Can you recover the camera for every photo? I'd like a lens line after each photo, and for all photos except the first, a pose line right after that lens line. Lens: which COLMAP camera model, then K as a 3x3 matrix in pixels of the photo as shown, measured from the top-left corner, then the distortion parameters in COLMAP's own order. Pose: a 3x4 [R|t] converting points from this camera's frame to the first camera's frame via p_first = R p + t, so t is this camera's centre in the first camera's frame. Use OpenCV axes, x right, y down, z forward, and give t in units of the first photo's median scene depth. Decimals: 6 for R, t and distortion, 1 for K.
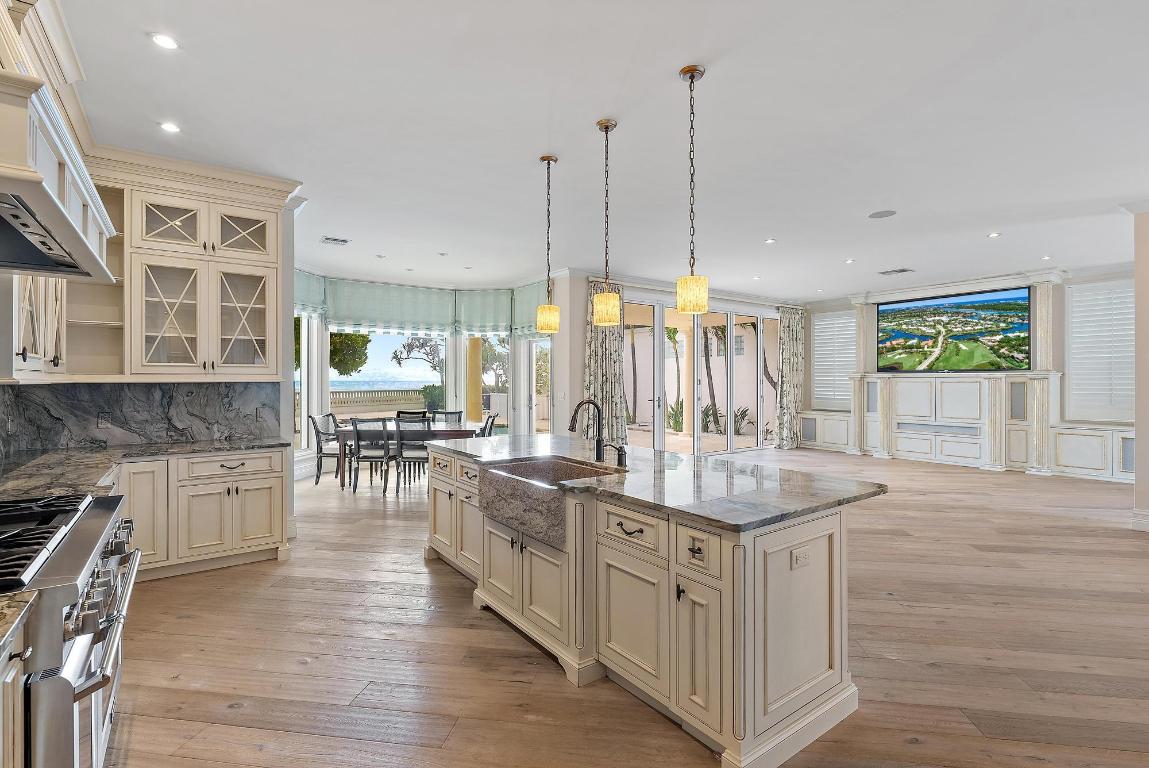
lens RADIAL K [[524.4, 0, 581.7], [0, 524.4, 381.2], [0, 0, 1]] dist [0.001887, 0.000122]
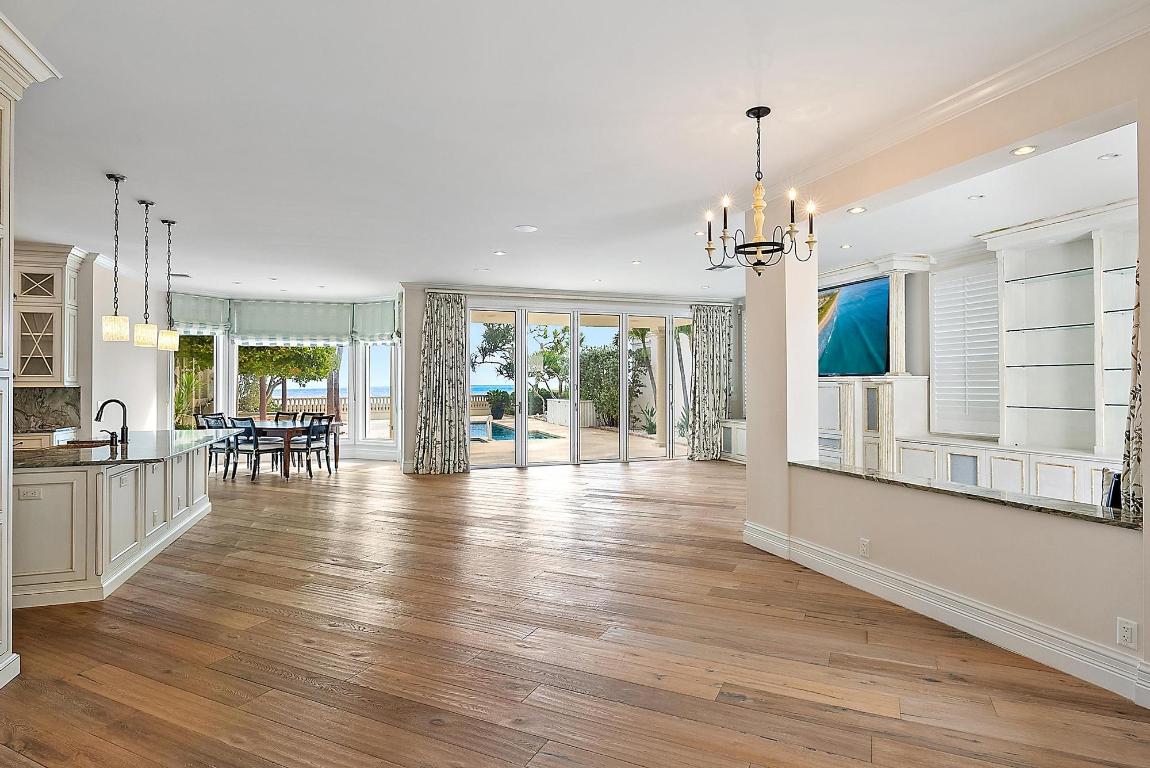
lens RADIAL K [[593.1, 0, 575.2], [0, 593.1, 381.0], [0, 0, 1]] dist [-0.008293, -0.001578]
pose [[0.960623, -0.002391, -0.277846, 0.636804], [0.000272, 0.999971, -0.007666, -0.001497], [0.277856, 0.007289, 0.960595, -0.074132]]
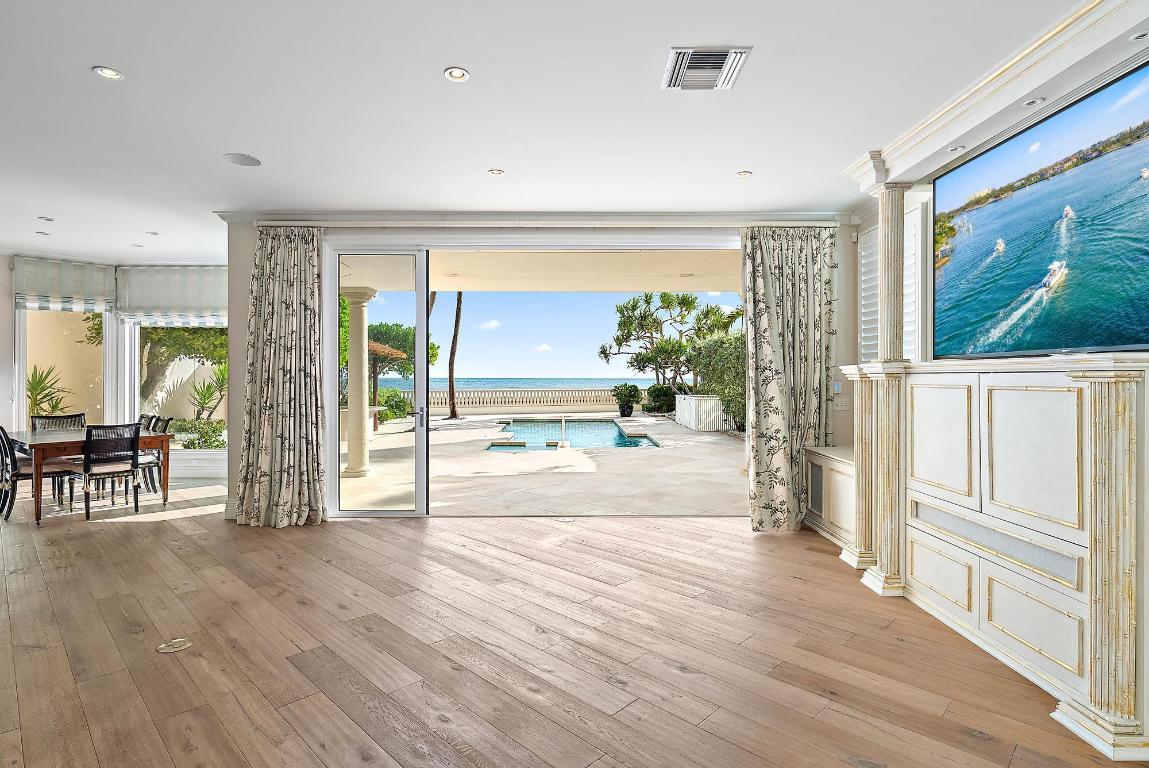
lens RADIAL K [[592.6, 0, 567.0], [0, 592.6, 381.5], [0, 0, 1]] dist [-0.008293, -0.001578]
pose [[0.820713, 0.005516, -0.571315, 0.747277], [-0.003332, 0.999983, 0.004867, -0.003433], [0.571332, -0.002091, 0.820717, 0.598979]]
